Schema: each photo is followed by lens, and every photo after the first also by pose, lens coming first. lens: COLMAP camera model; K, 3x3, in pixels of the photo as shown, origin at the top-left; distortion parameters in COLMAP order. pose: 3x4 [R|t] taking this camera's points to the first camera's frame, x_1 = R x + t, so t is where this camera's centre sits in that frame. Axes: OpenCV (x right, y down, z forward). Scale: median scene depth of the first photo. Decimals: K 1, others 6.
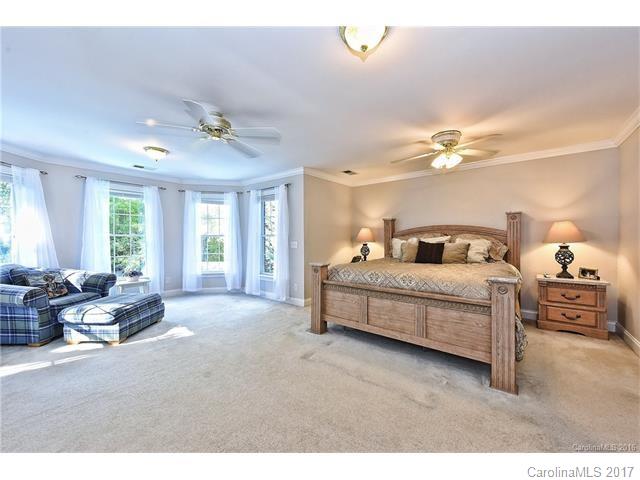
lens RADIAL K [[253.6, 0, 318.6], [0, 253.6, 235.8], [0, 0, 1]] dist [0.003031, 0.000035]
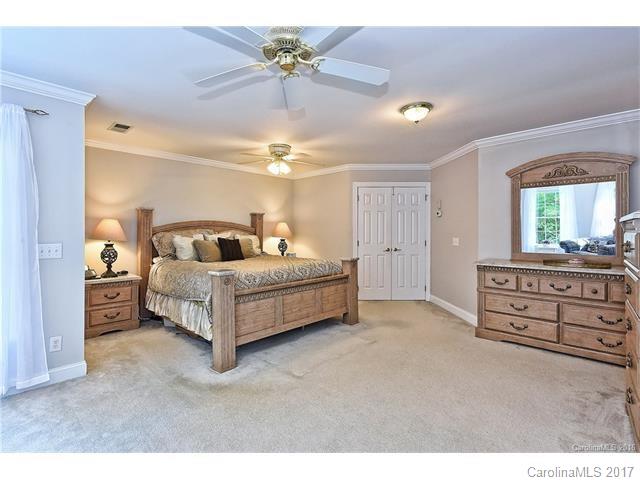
lens RADIAL K [[313.6, 0, 318.6], [0, 313.6, 239.8], [0, 0, 1]] dist [-0.022082, -0.000036]
pose [[0.076233, -0.020739, 0.996874, -0.707553], [0.002807, 0.999784, 0.020585, 0.006771], [-0.997086, 0.001229, 0.076275, 0.575093]]
